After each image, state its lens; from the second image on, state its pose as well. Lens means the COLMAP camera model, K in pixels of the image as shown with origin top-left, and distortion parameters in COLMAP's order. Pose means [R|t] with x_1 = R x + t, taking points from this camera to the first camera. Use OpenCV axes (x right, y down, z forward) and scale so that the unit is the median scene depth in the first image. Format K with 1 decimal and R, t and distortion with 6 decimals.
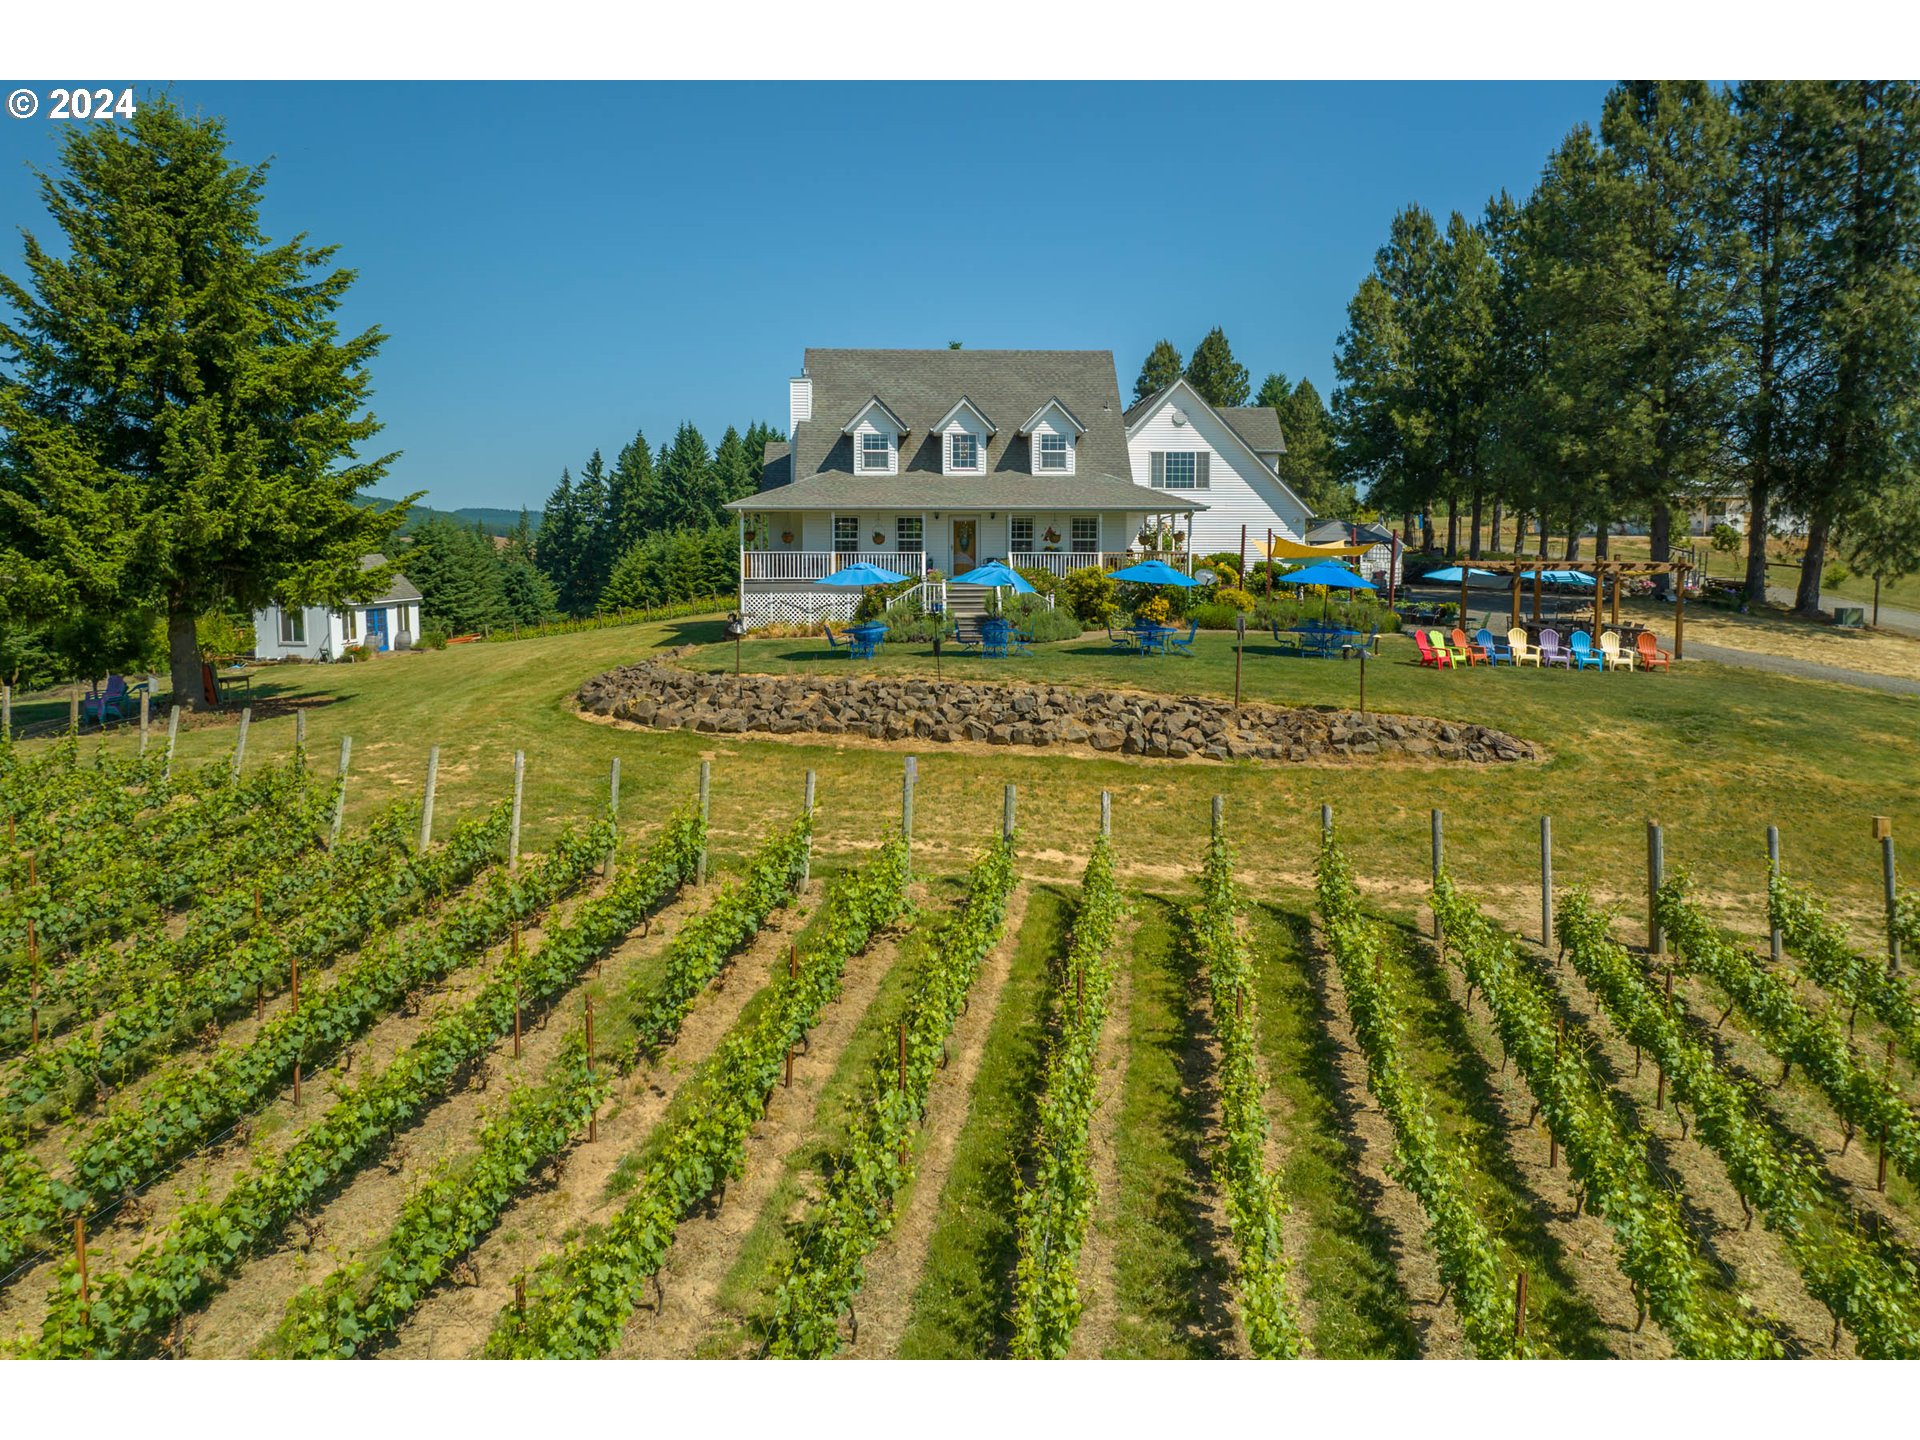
lens RADIAL K [[1349.5, 0, 960.0], [0, 1349.5, 660.0], [0, 0, 1]] dist [-0.036444, -0.001818]
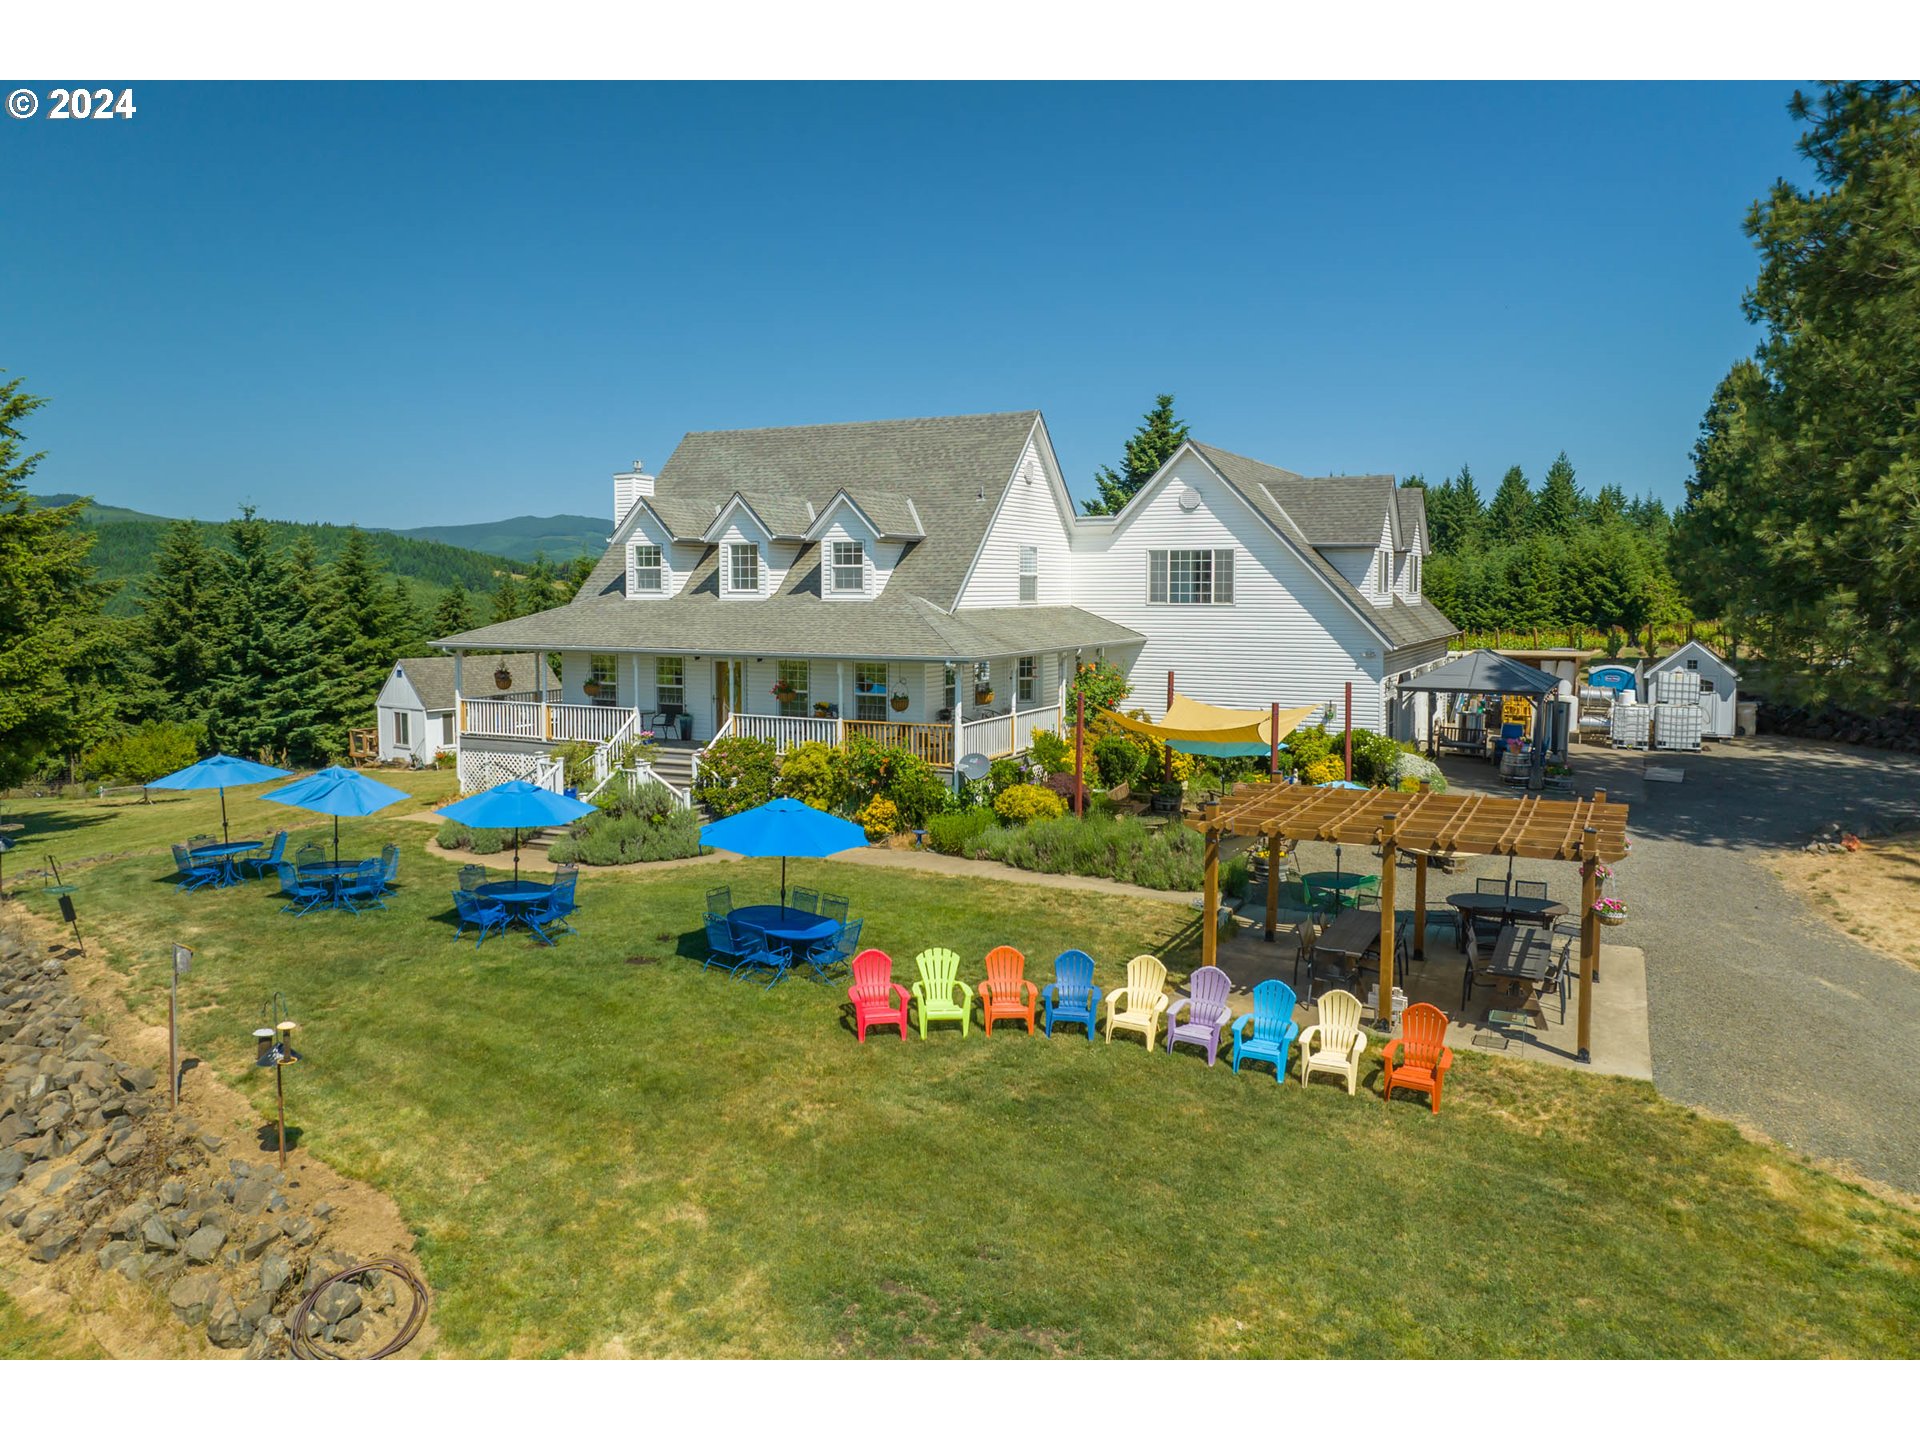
lens RADIAL K [[1349.5, 0, 960.0], [0, 1349.5, 660.0], [0, 0, 1]] dist [-0.036444, -0.001818]
pose [[0.875538, 0.025753, -0.482462, 0.414617], [-0.043199, 0.998752, -0.025082, -0.082333], [0.481213, 0.042802, 0.875558, 0.378066]]
